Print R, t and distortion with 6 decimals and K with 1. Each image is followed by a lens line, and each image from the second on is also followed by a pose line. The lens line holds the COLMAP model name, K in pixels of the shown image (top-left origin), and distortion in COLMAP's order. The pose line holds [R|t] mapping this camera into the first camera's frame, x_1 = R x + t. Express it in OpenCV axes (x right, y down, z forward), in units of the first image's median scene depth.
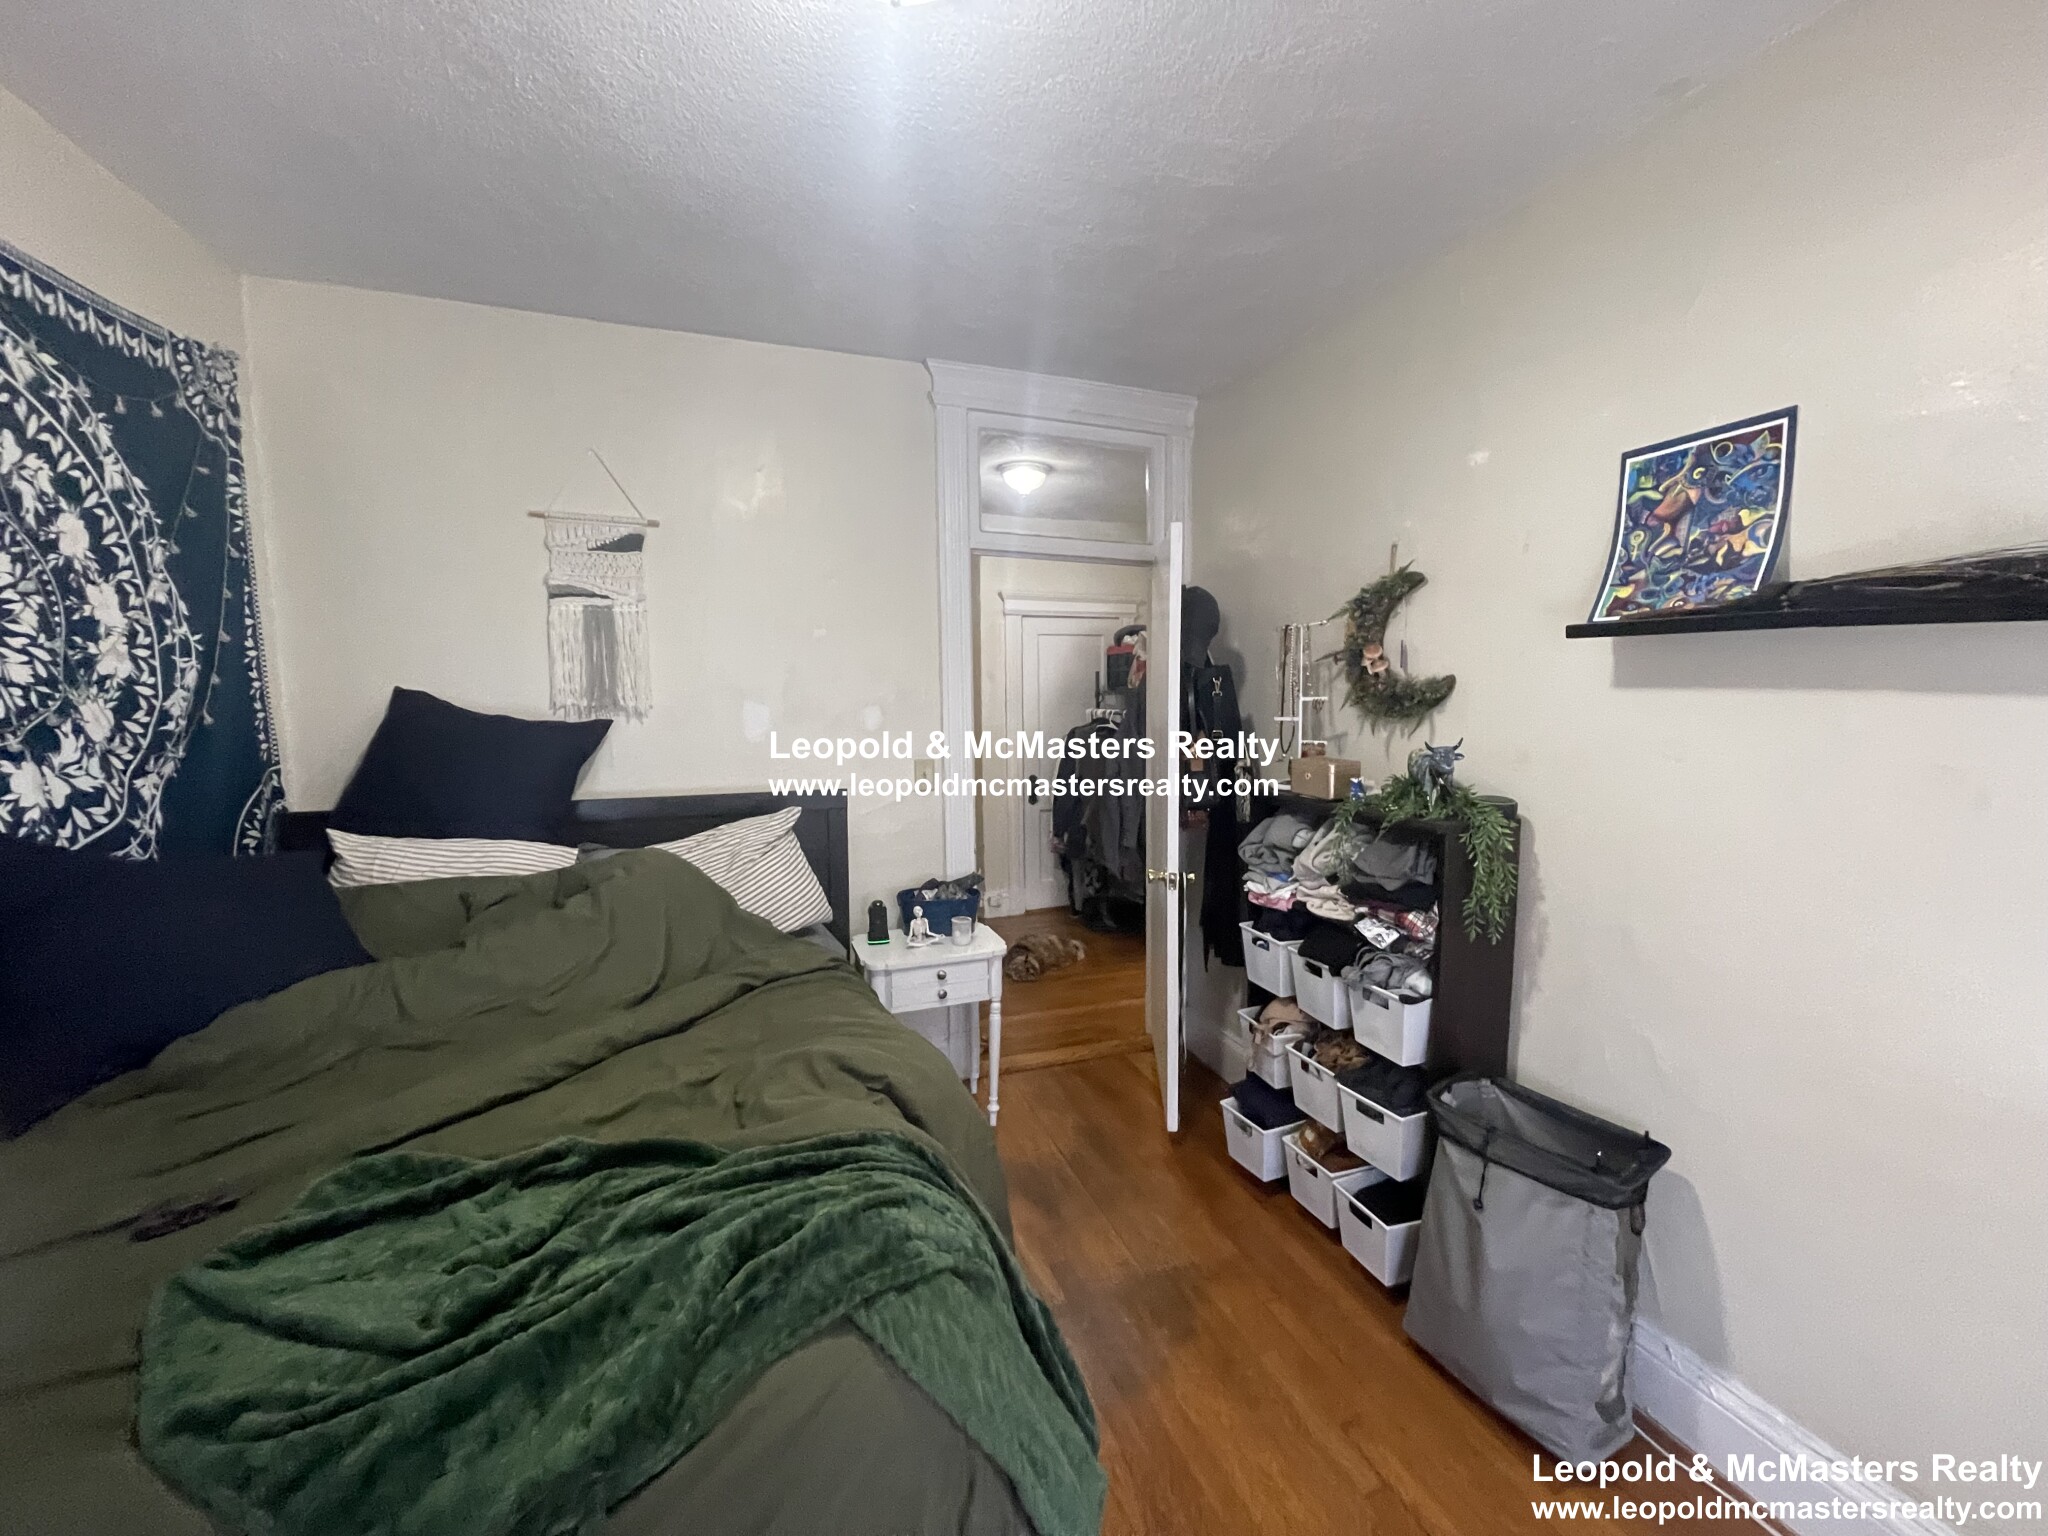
lens RADIAL K [[822.1, 0, 1034.4], [0, 822.1, 769.8], [0, 0, 1]] dist [0.000233, 0.000332]
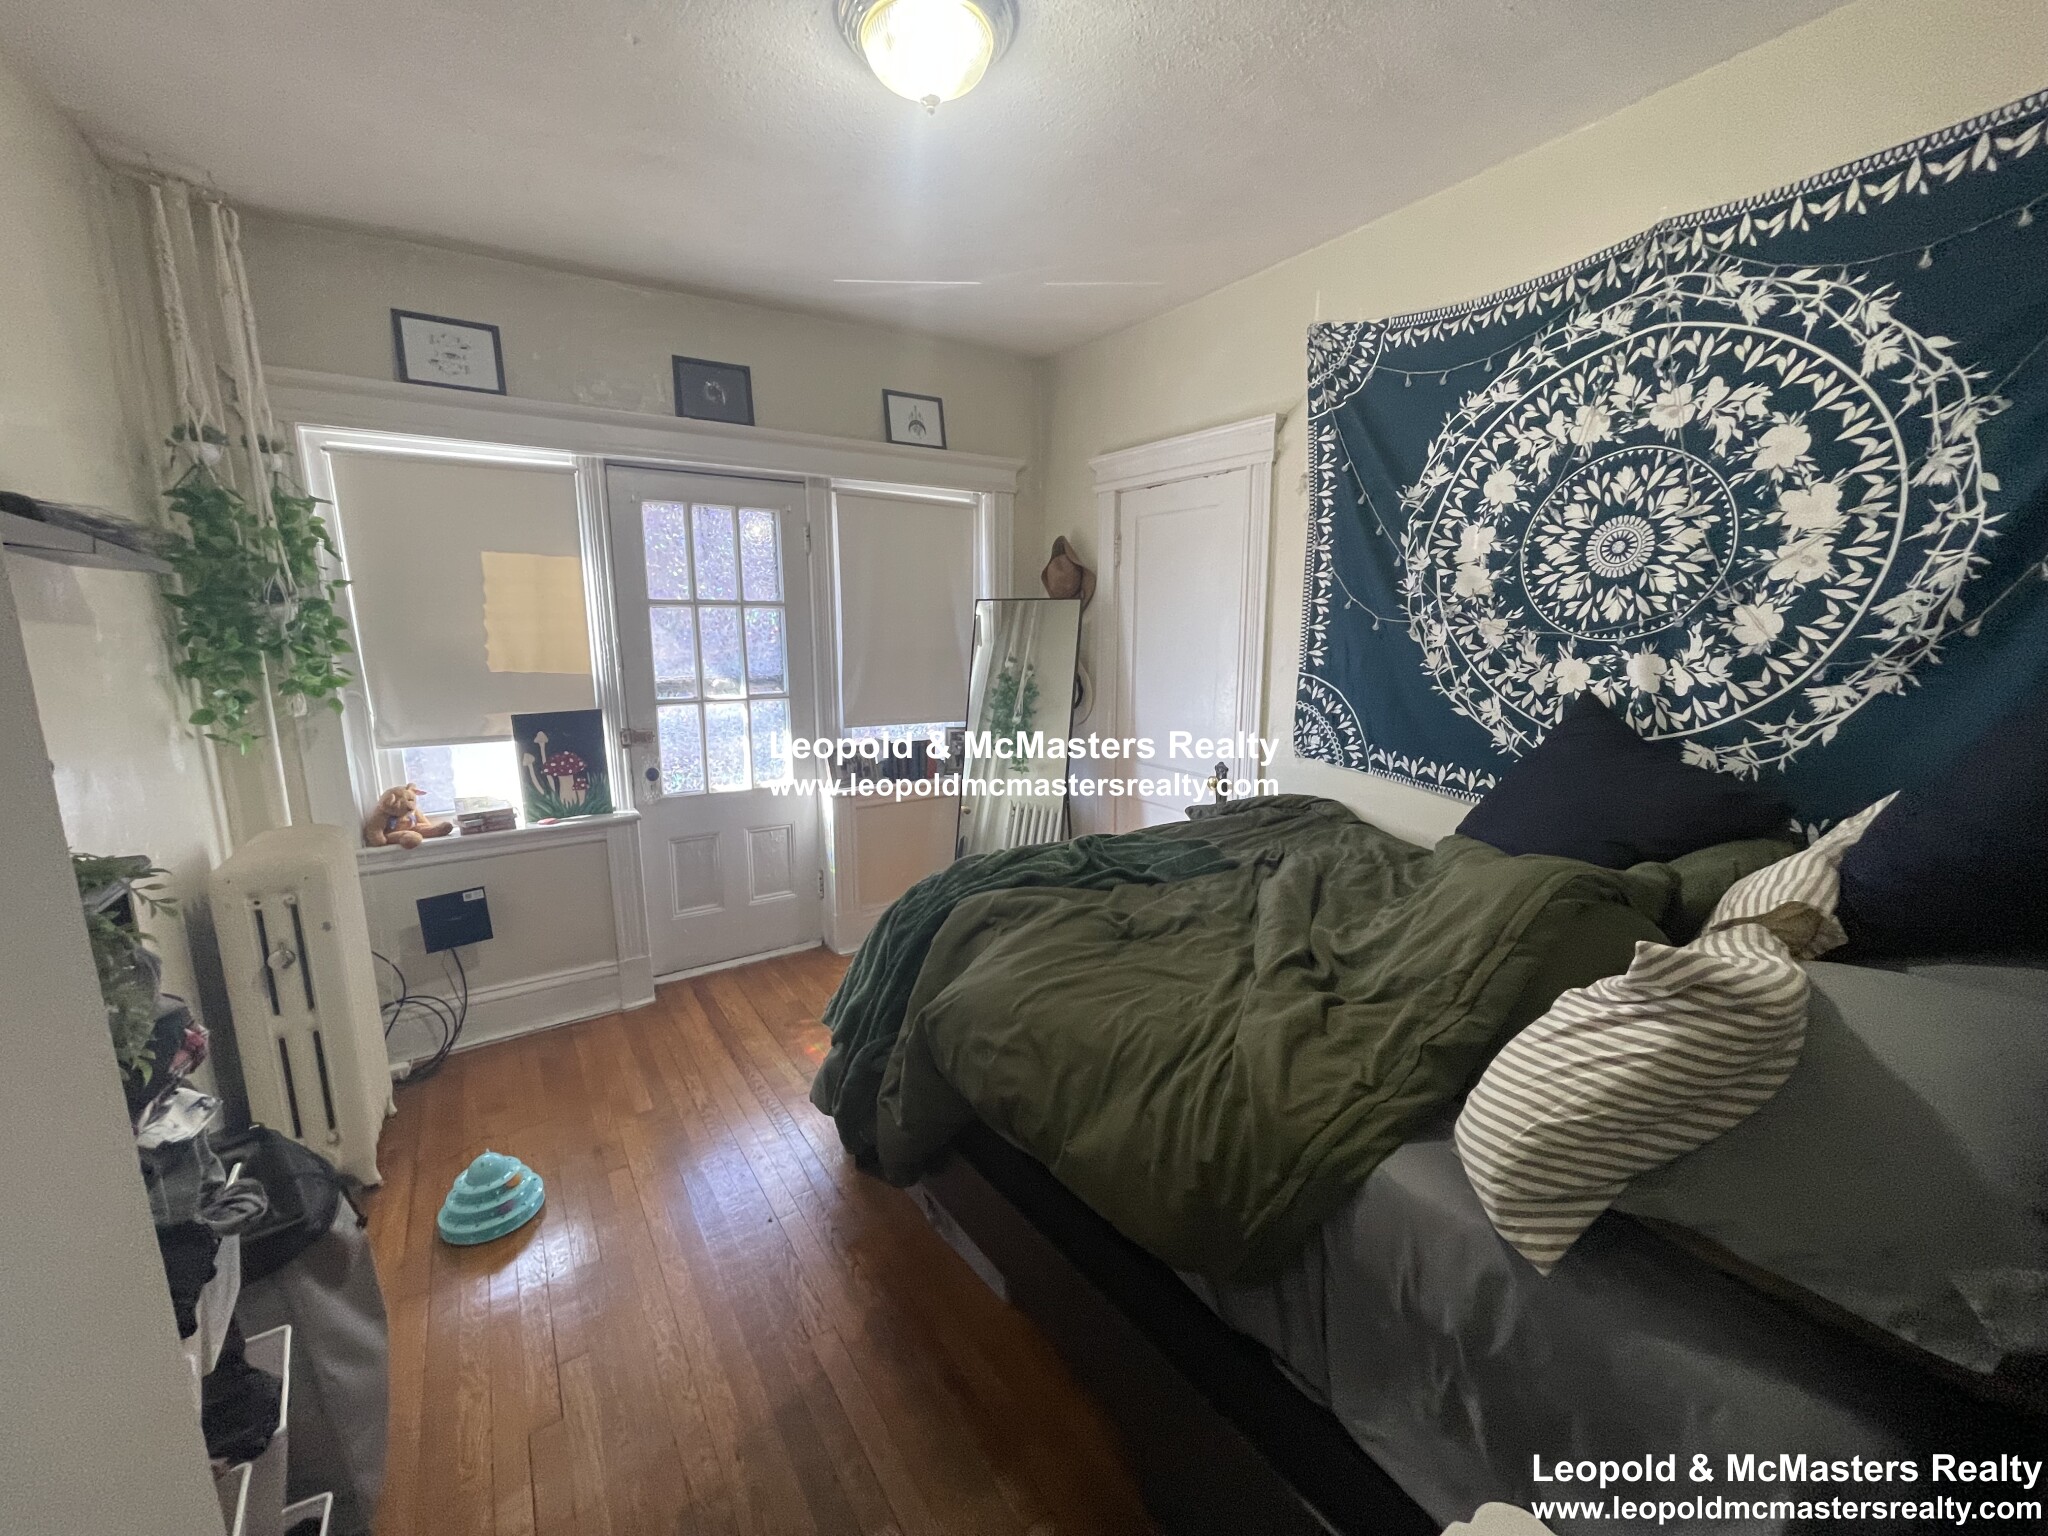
lens RADIAL K [[822.1, 0, 1034.4], [0, 822.1, 769.8], [0, 0, 1]] dist [0.000233, 0.000332]
pose [[-0.969081, 0.055938, -0.240320, 0.035659], [-0.012018, 0.962108, 0.272405, -0.161242], [0.246451, 0.266871, -0.931688, 1.852307]]
